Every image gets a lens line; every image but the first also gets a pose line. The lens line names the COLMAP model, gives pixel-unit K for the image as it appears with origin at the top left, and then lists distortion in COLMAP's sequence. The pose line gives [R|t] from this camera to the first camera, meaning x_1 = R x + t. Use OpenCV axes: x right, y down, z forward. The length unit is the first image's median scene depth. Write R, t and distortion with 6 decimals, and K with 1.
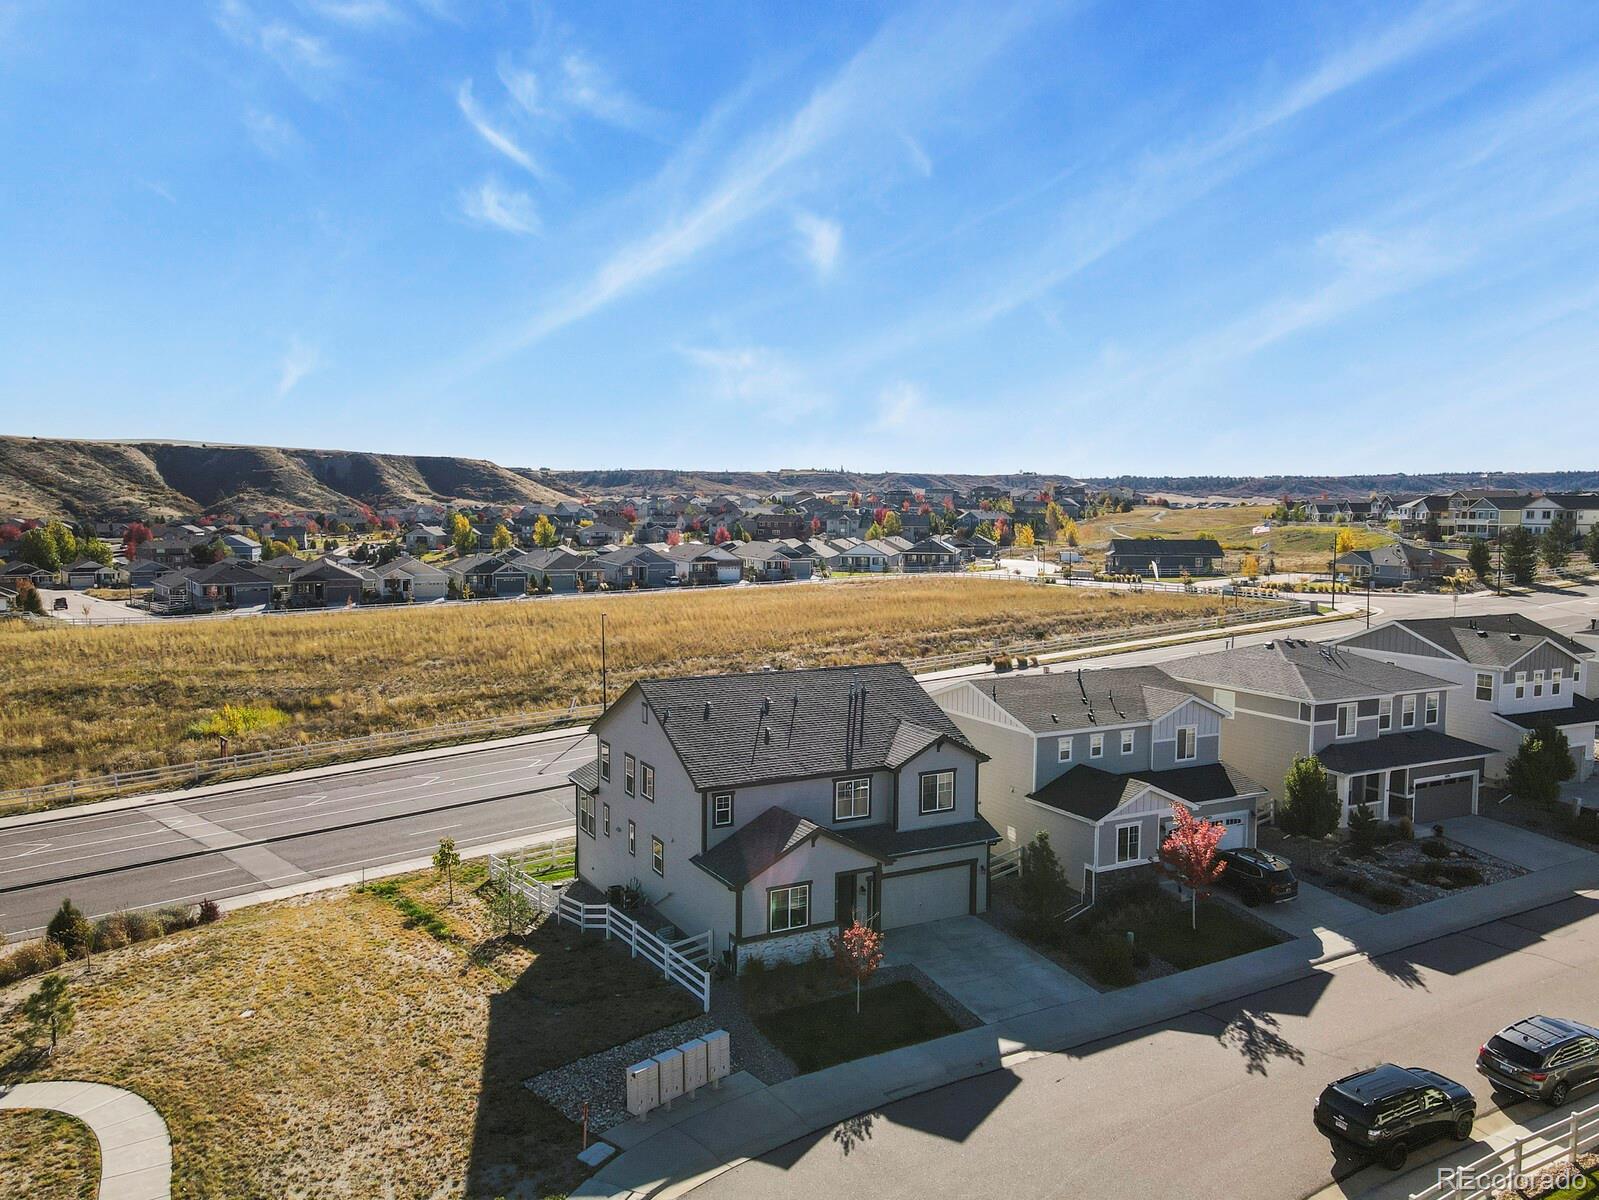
lens RADIAL K [[1105.8, 0, 799.5], [0, 1105.8, 600.0], [0, 0, 1]] dist [0.045970, 0.000152]
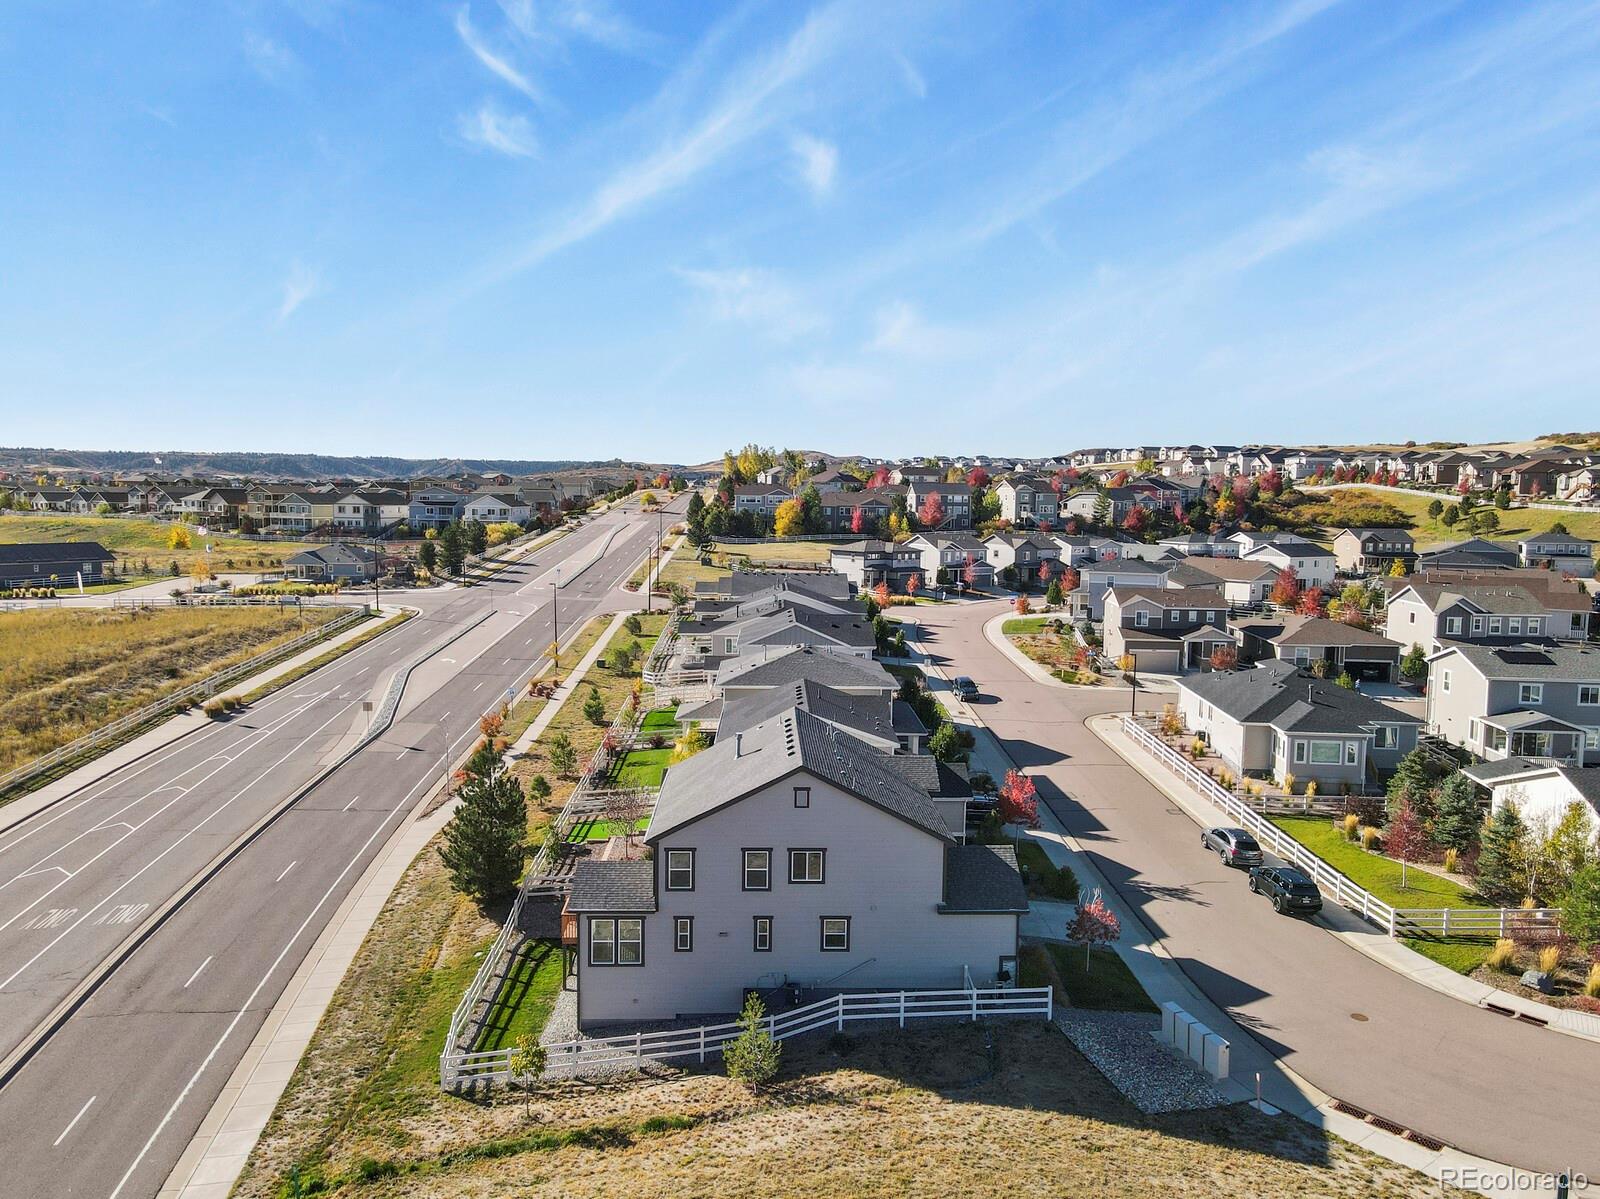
lens RADIAL K [[1128.3, 0, 800.0], [0, 1128.3, 599.5], [0, 0, 1]] dist [0.057528, 0.000964]
pose [[0.478149, -0.076543, 0.874937, -0.981504], [0.066555, 0.996488, 0.050805, -0.111856], [-0.875753, 0.033939, 0.481565, 0.528001]]
